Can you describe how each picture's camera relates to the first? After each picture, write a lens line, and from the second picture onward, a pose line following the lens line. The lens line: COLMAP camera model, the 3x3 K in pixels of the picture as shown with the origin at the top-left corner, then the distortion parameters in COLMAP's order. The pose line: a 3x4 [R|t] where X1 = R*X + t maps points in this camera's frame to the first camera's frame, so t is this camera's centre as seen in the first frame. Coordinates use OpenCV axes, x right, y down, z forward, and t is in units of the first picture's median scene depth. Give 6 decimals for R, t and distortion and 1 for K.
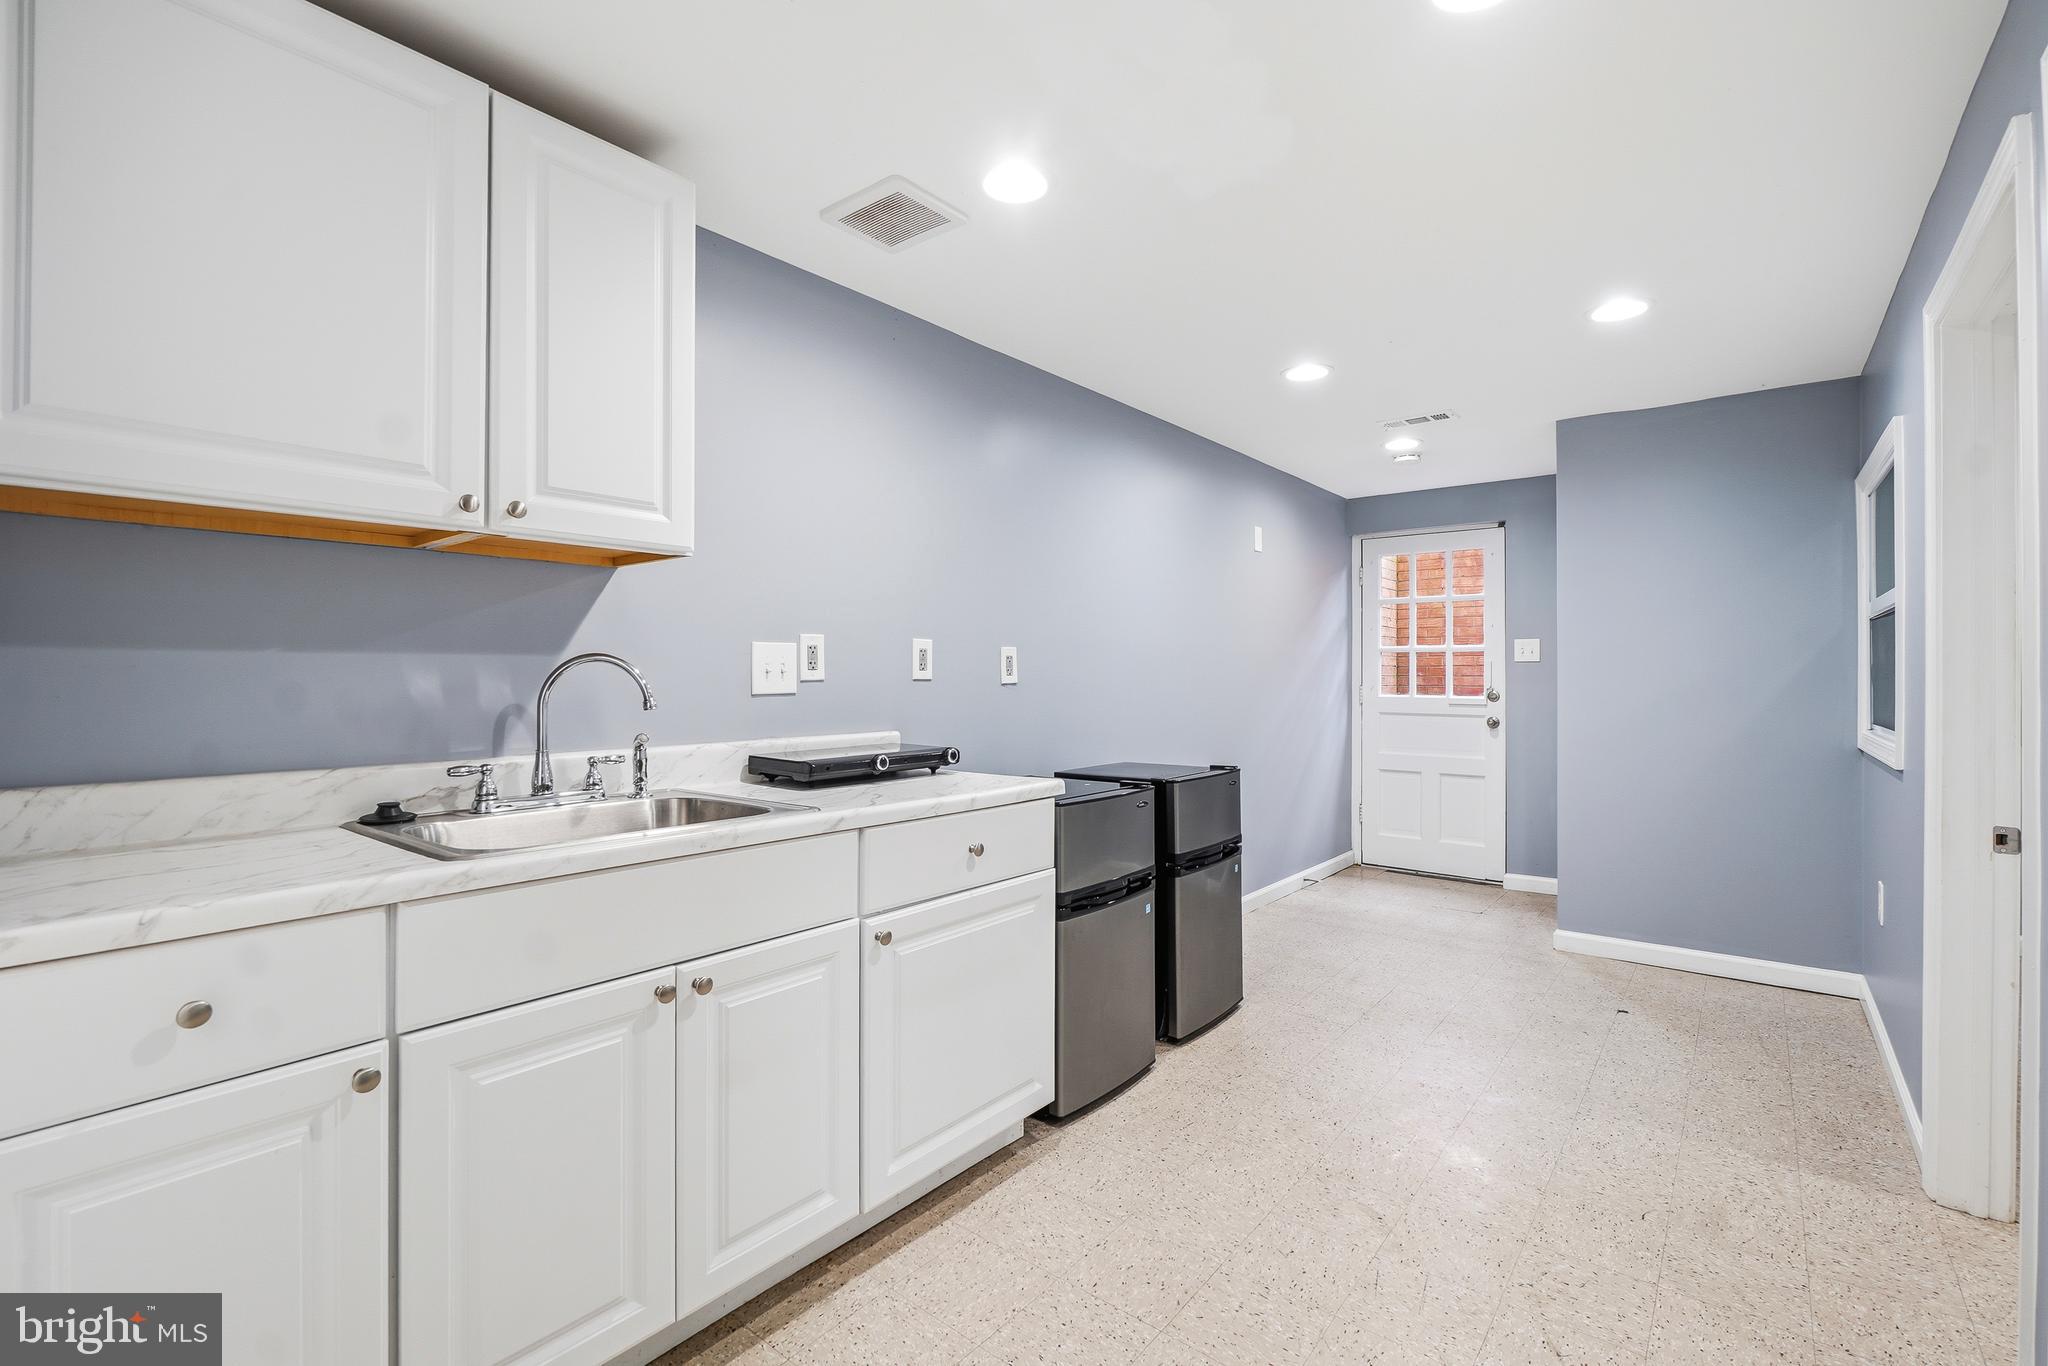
lens RADIAL K [[912.4, 0, 1043.3], [0, 912.4, 677.5], [0, 0, 1]] dist [0.000714, -0.000339]
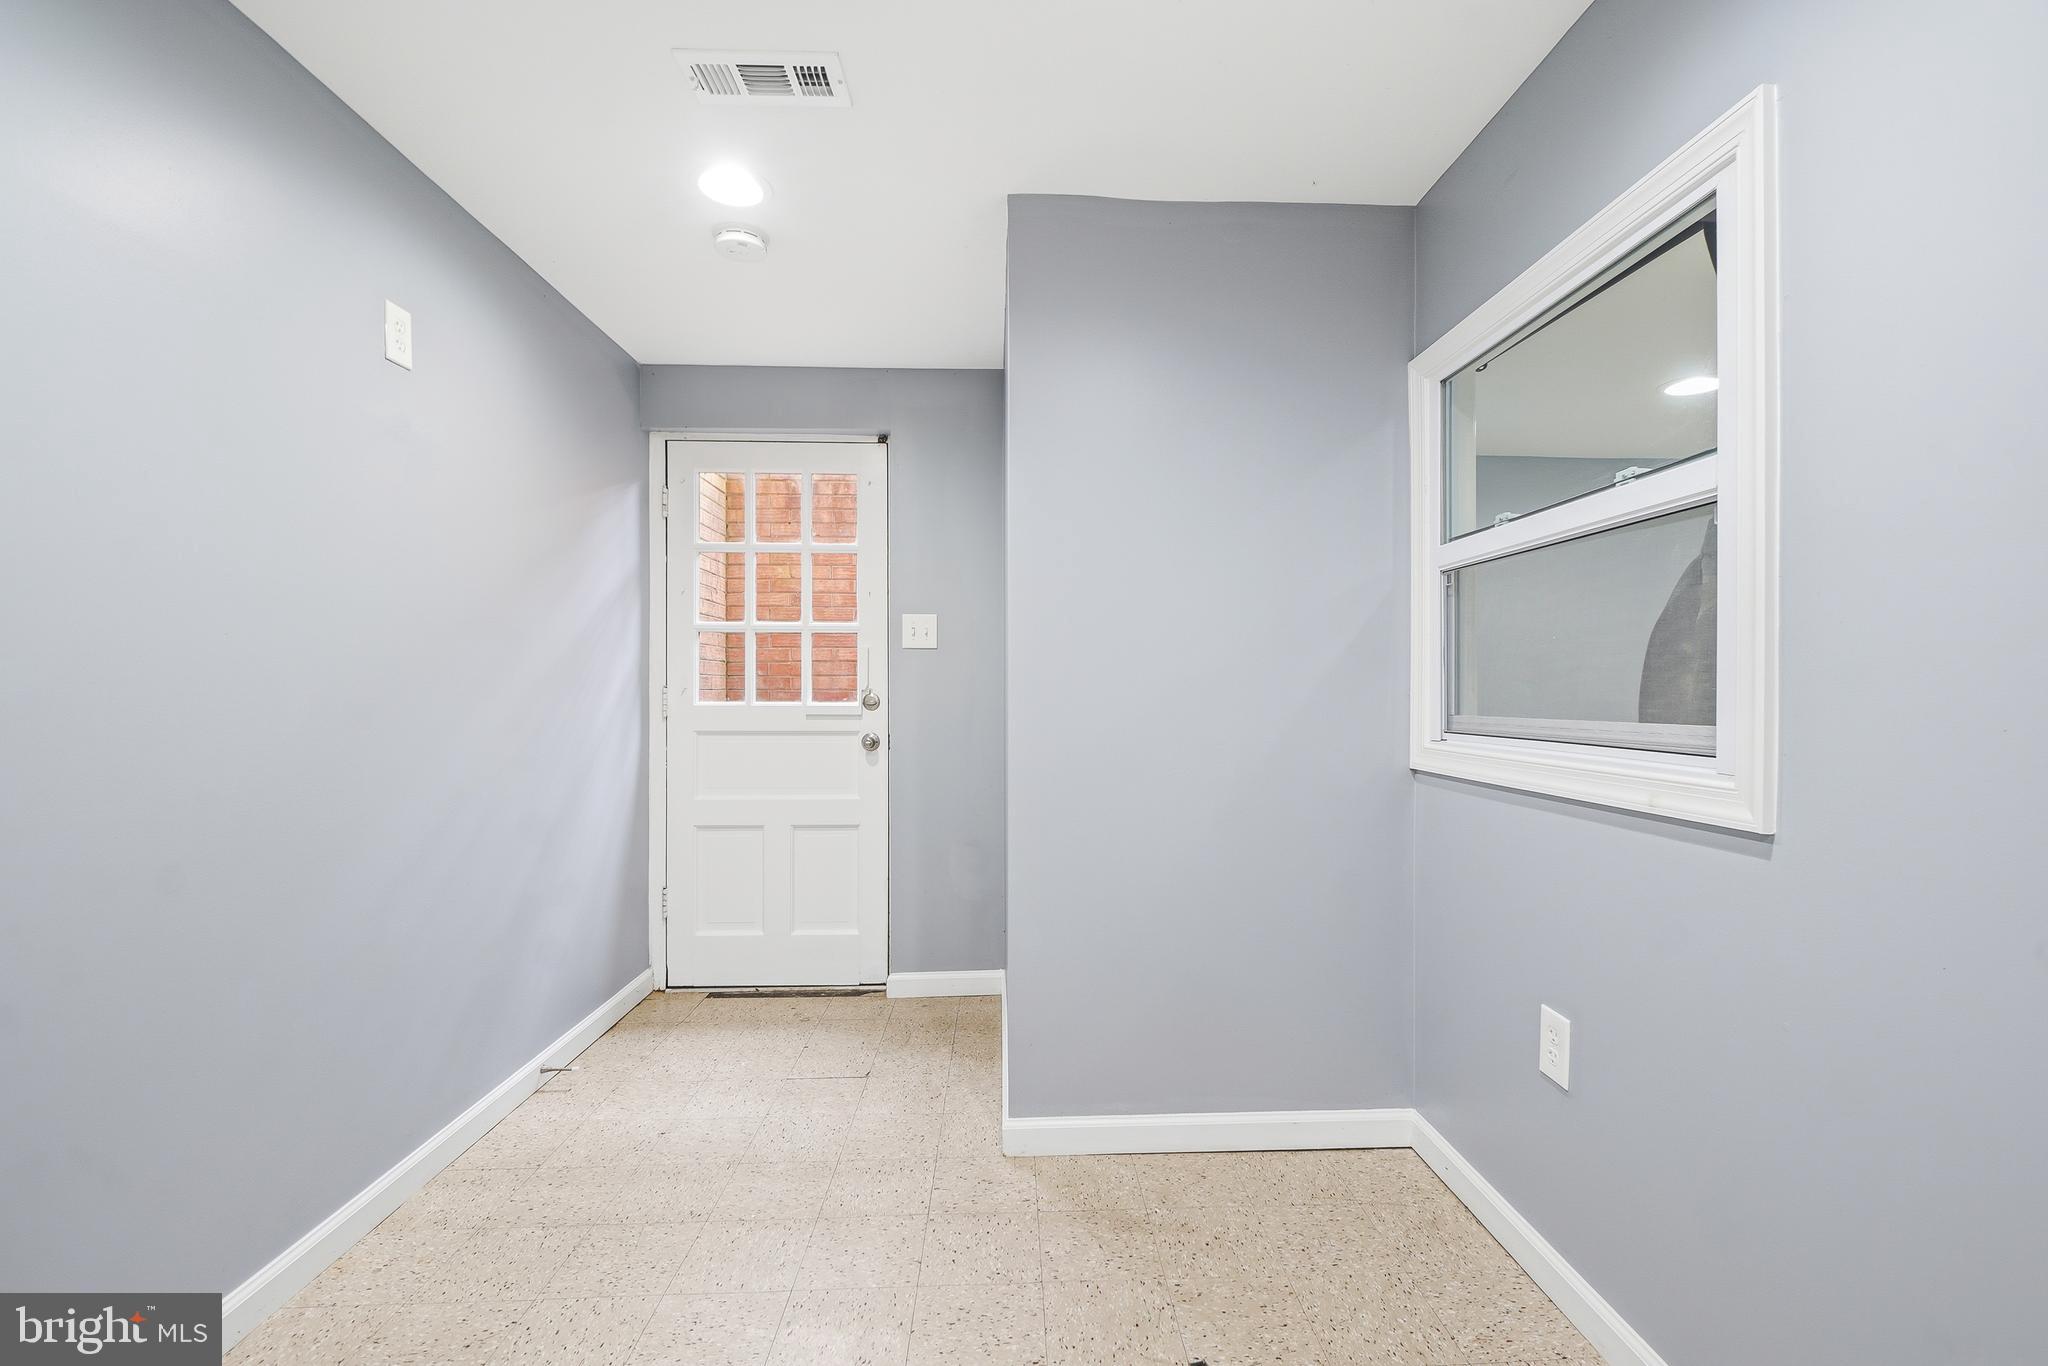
lens RADIAL K [[912.4, 0, 1043.3], [0, 912.4, 677.5], [0, 0, 1]] dist [0.000714, -0.000339]
pose [[0.764920, 0.005388, 0.644103, 0.161809], [0.005194, 0.999881, -0.014532, 0.012873], [-0.644105, 0.014461, 0.764801, 0.407494]]
